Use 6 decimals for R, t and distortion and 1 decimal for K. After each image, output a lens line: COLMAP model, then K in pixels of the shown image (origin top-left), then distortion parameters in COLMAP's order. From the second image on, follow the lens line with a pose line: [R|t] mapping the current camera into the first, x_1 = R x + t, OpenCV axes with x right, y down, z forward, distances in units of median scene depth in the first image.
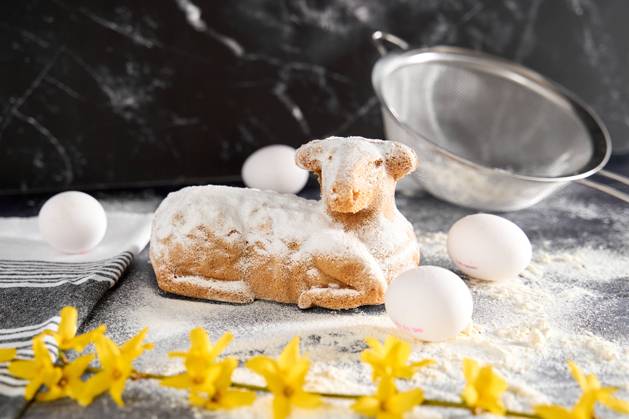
lens RADIAL K [[1014.9, 0, 303.0], [0, 1014.9, 228.1], [0, 0, 1]] dist [0.172523, 0.000000]
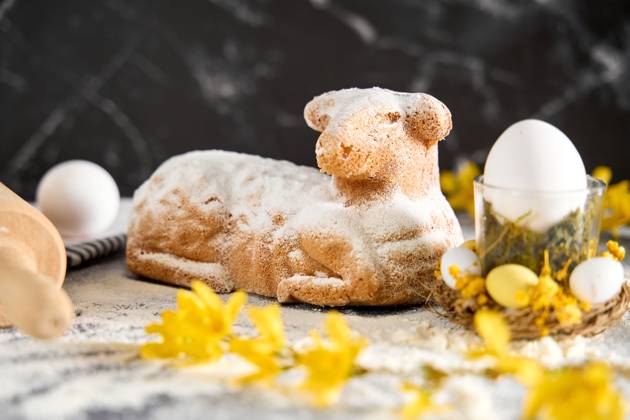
lens RADIAL K [[1356.3, 0, 322.0], [0, 1356.3, 237.3], [0, 0, 1]] dist [0.298032, 0.000000]
pose [[0.947595, 0.072003, -0.311253, 0.339425], [-0.111438, 0.987575, -0.110807, 0.139382], [0.299407, 0.139686, 0.943845, 0.042261]]
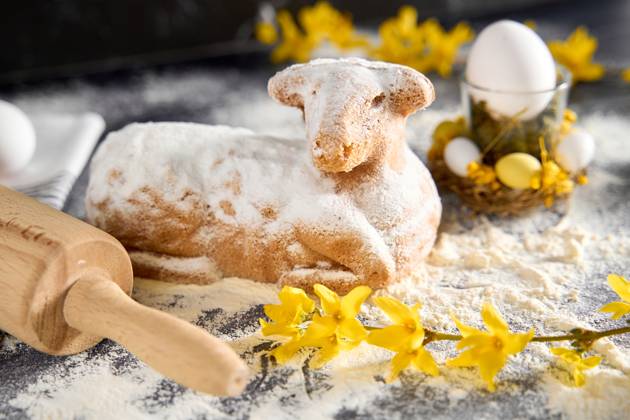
lens RADIAL K [[977.9, 0, 318.8], [0, 977.9, 221.7], [0, 0, 1]] dist [0.168872, 0.000000]
pose [[0.999509, -0.025920, -0.017615, 0.039857], [0.028516, 0.985342, 0.168189, -0.095962], [0.012997, -0.168609, 0.985597, 0.284632]]
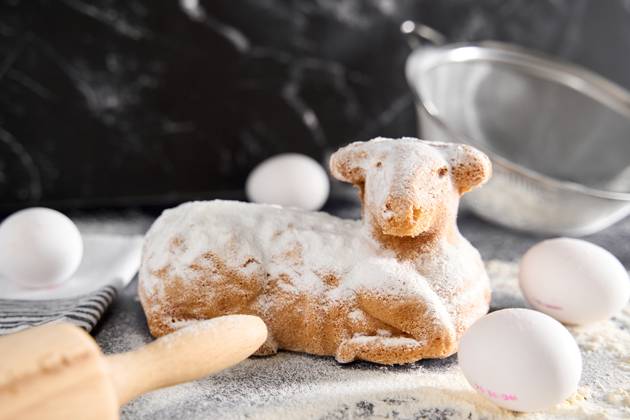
lens RADIAL K [[977.9, 0, 322.1], [0, 977.9, 224.6], [0, 0, 1]] dist [0.168872, 0.000000]
pose [[0.998857, 0.003349, 0.047671, -0.050373], [-0.002105, 0.999657, -0.026114, -0.004757], [-0.047742, 0.025984, 0.998522, 0.265372]]
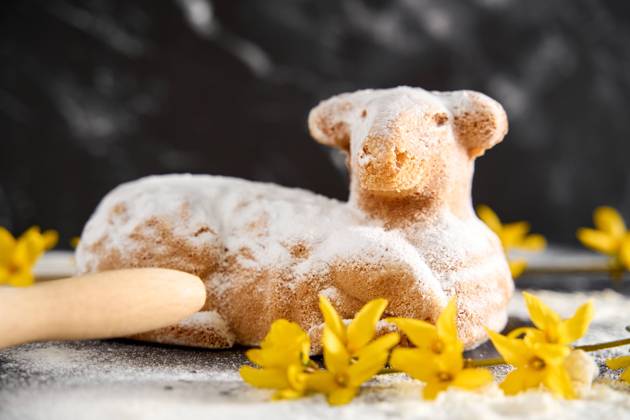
lens RADIAL K [[1185.3, 0, 325.5], [0, 1185.3, 221.5], [0, 0, 1]] dist [0.320870, 0.000000]
pose [[0.998045, 0.020840, -0.058928, 0.047402], [-0.032392, 0.978749, -0.202486, 0.142382], [0.053456, 0.203999, 0.977511, 0.299158]]
